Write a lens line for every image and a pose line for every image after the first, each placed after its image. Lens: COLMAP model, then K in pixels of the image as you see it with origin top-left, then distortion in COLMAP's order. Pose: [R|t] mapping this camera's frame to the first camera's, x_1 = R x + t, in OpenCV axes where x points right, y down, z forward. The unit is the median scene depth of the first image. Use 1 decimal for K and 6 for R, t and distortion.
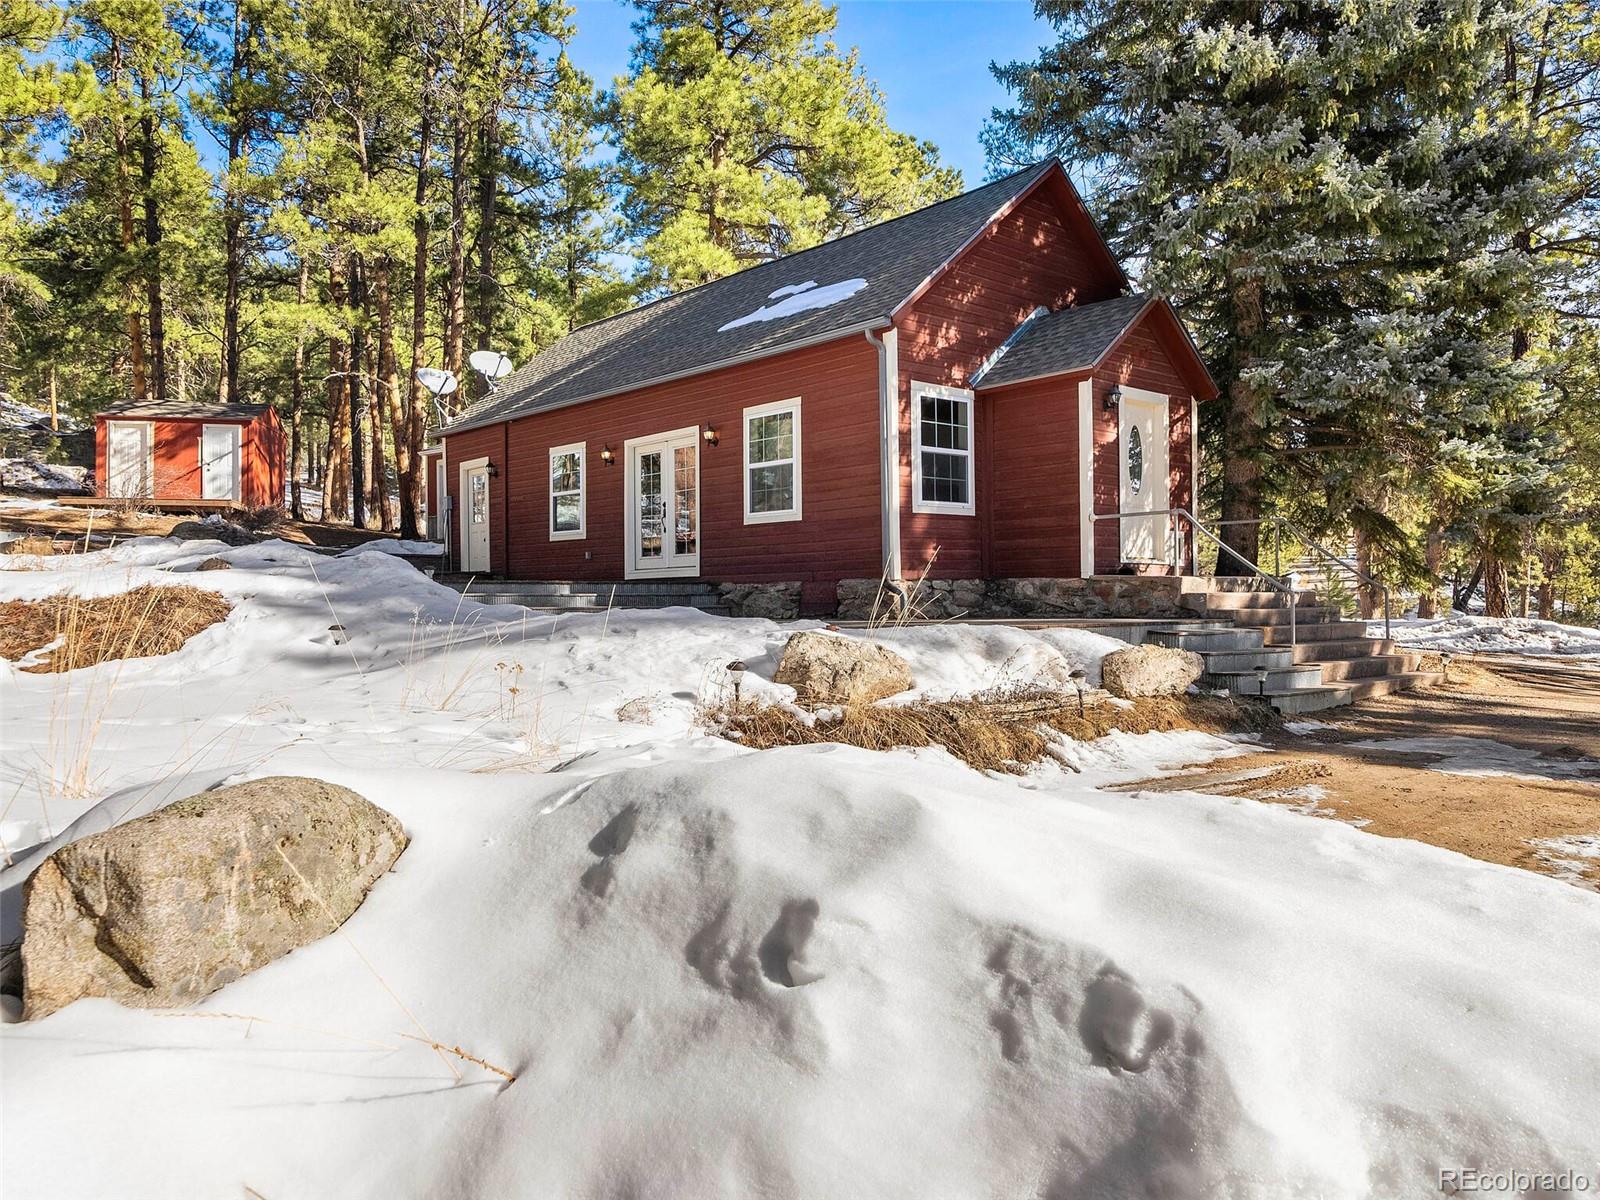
lens RADIAL K [[1225.2, 0, 800.0], [0, 1225.2, 600.0], [0, 0, 1]] dist [0.001339, 0.001961]
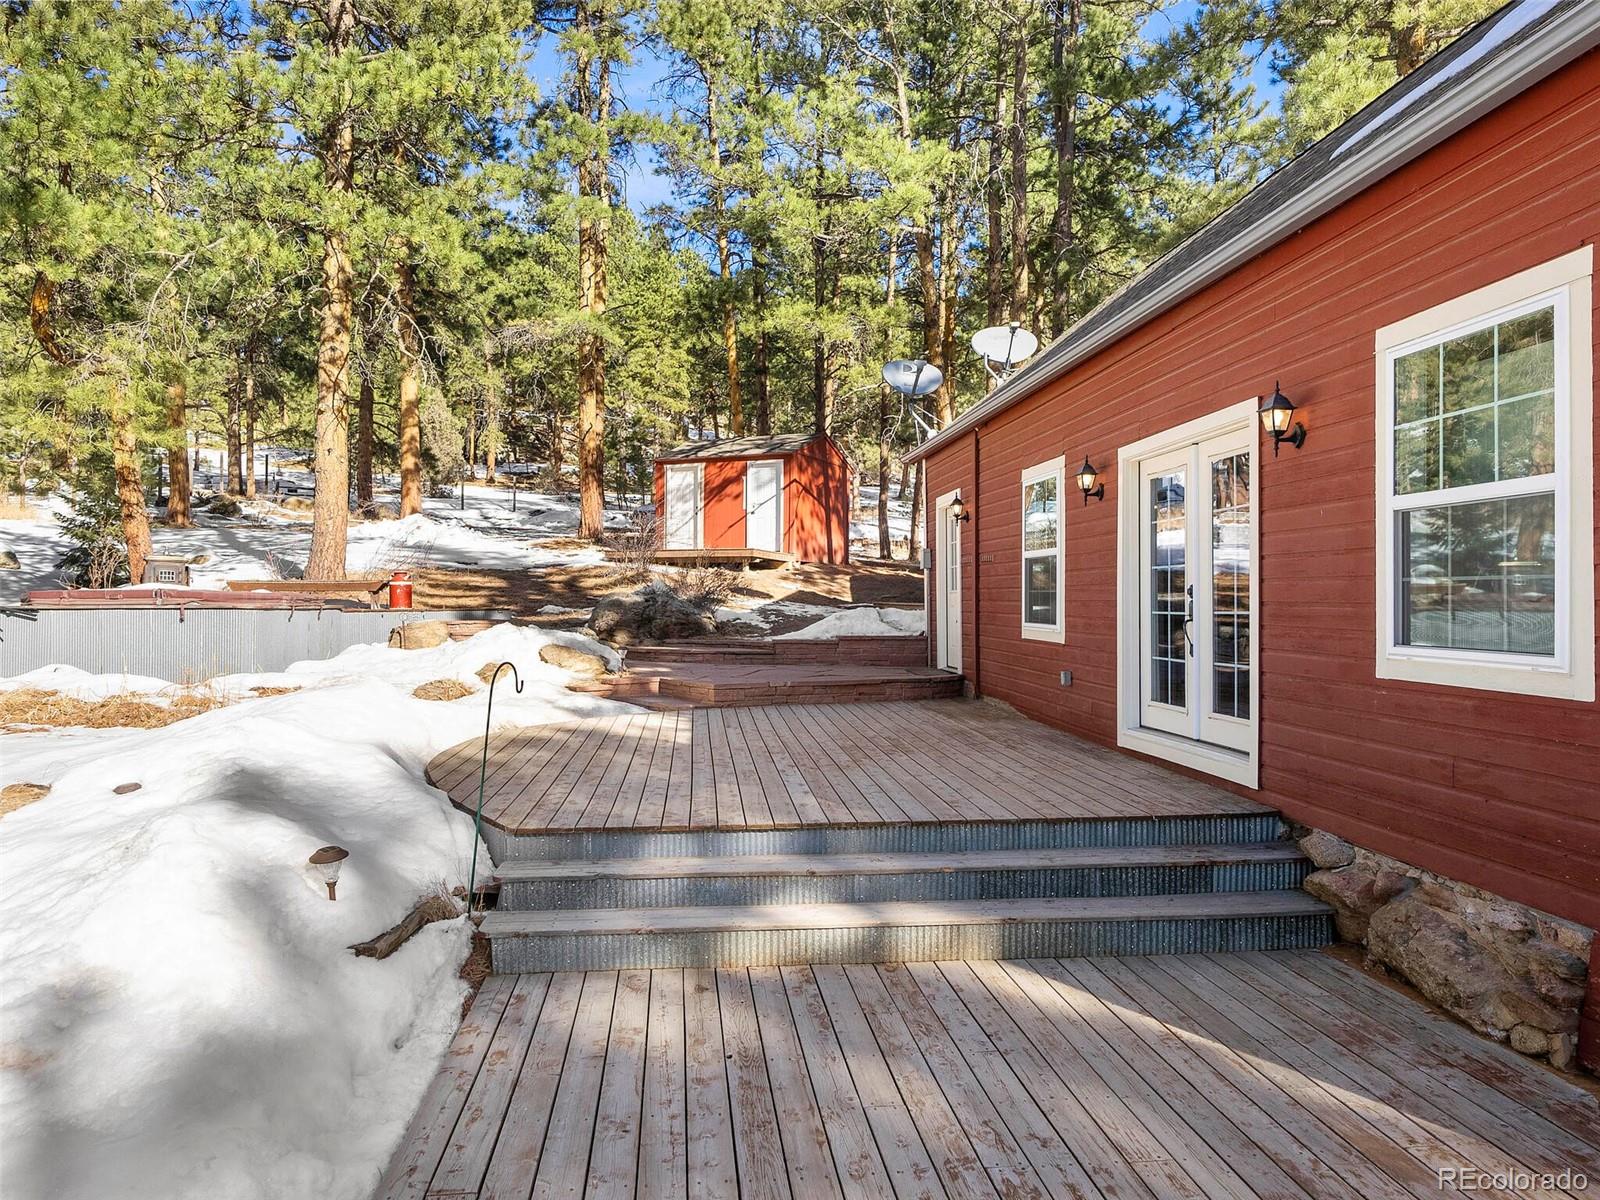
lens RADIAL K [[1080.2, 0, 800.0], [0, 1080.2, 600.0], [0, 0, 1]] dist [0.032843, 0.000475]
pose [[0.817835, 0.000076, -0.575453, -0.002307], [0.005153, 0.999959, 0.007456, -0.075185], [0.575430, -0.009063, 0.817801, 0.584992]]
